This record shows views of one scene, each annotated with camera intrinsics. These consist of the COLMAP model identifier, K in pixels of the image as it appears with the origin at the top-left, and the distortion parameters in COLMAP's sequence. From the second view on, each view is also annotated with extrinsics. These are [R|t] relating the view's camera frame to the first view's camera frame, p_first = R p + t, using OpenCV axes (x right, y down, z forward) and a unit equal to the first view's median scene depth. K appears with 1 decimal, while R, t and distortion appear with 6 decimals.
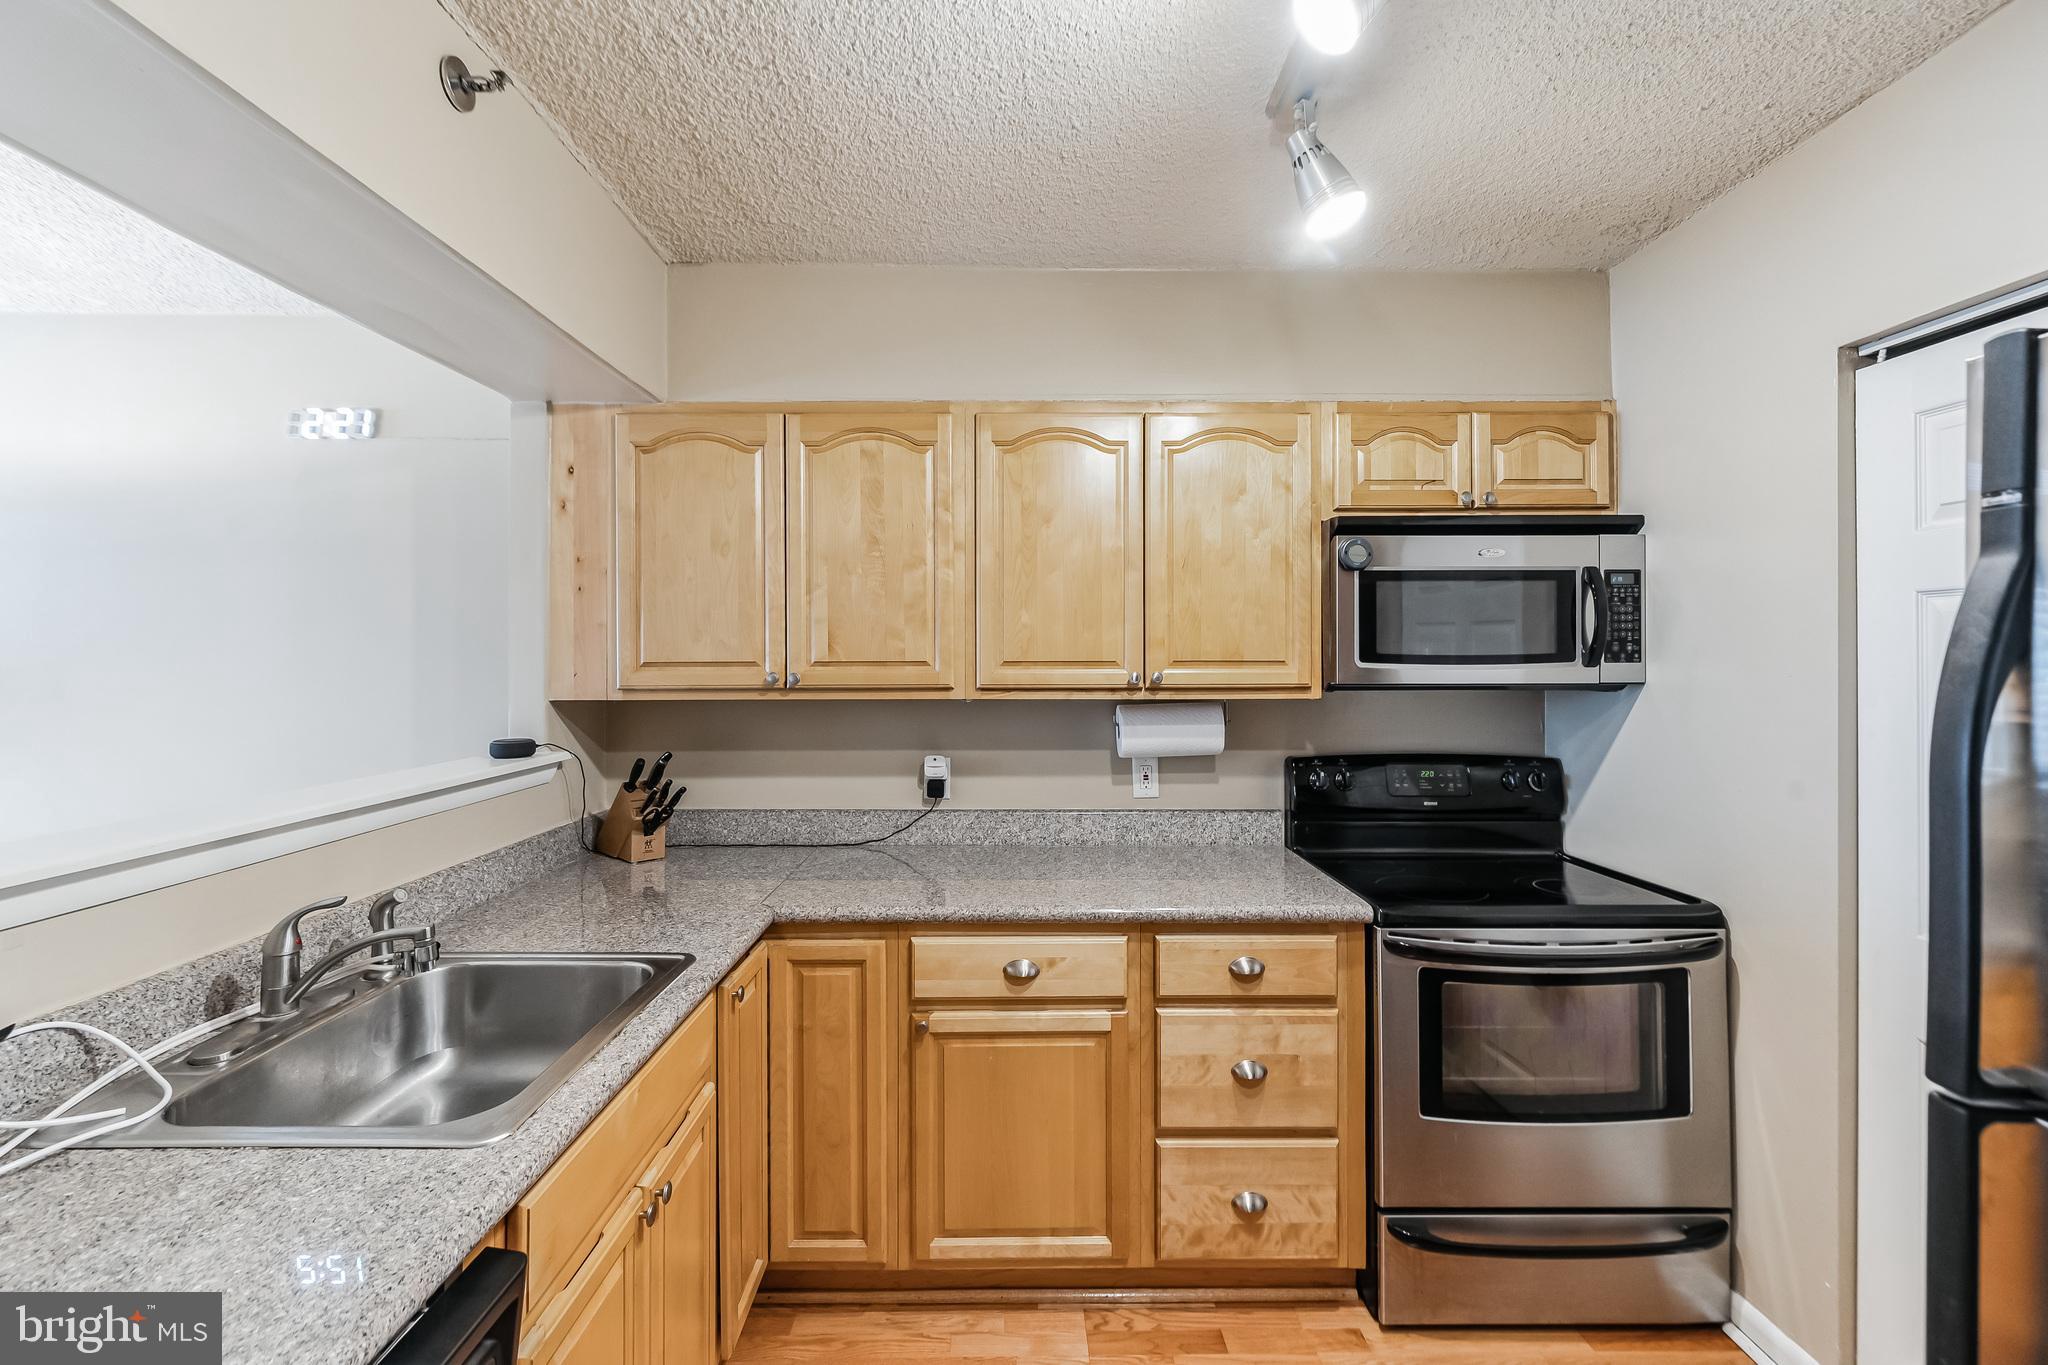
lens RADIAL K [[876.2, 0, 1016.3], [0, 876.2, 659.6], [0, 0, 1]] dist [0.000269, 0.000060]
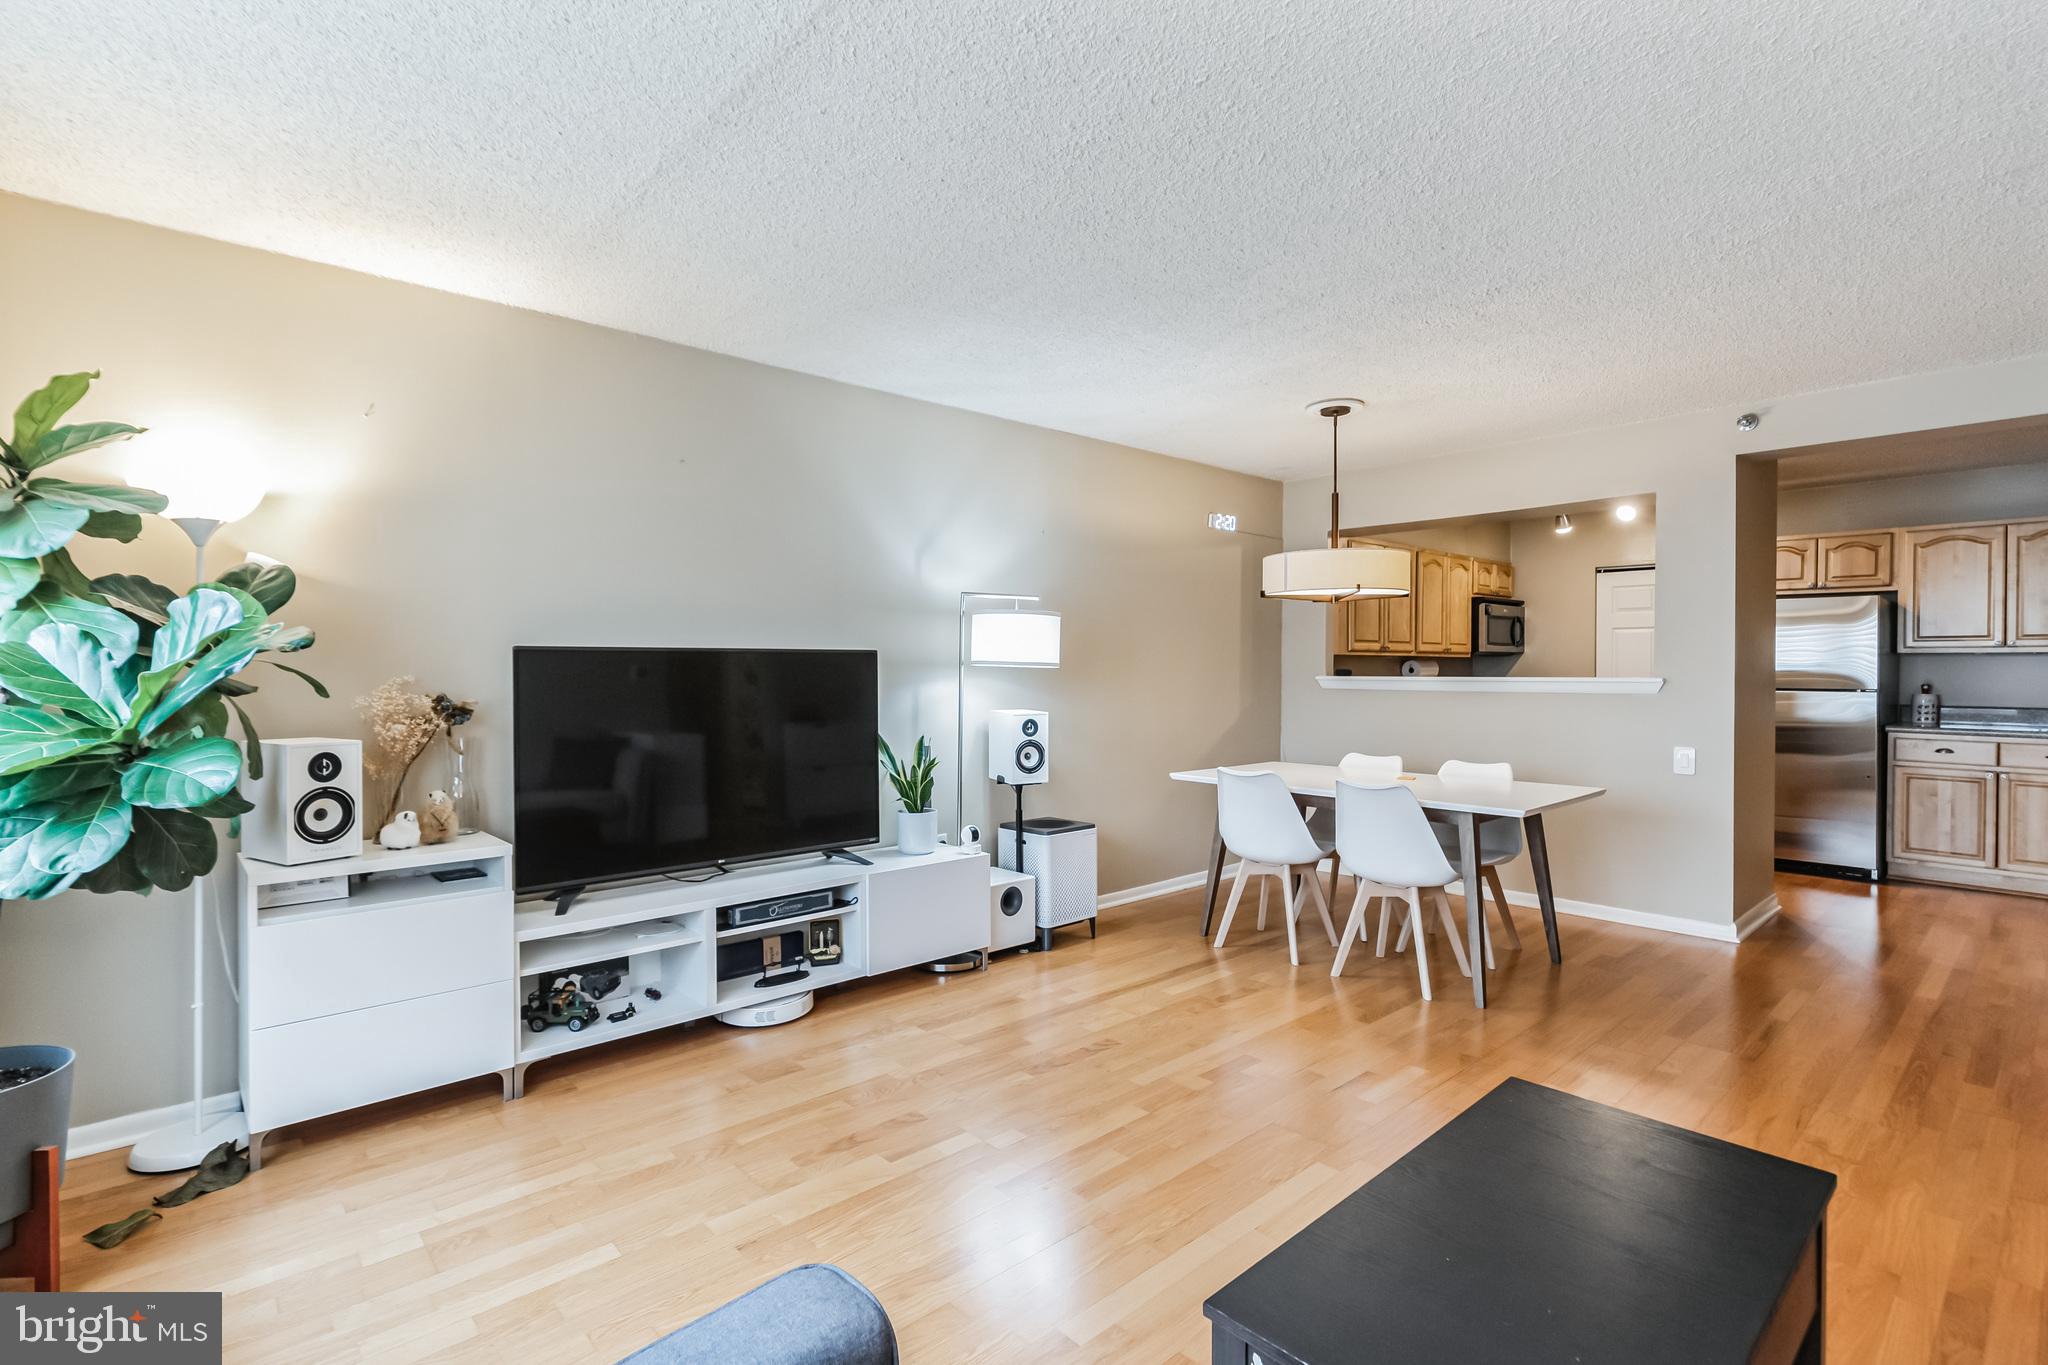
lens RADIAL K [[971.5, 0, 1015.2], [0, 971.5, 674.7], [0, 0, 1]] dist [0.003063, -0.000513]
pose [[0.748605, -0.001679, 0.663014, -3.021663], [-0.001418, 0.999990, 0.004133, 0.093928], [-0.663015, -0.004034, 0.748596, -0.442687]]
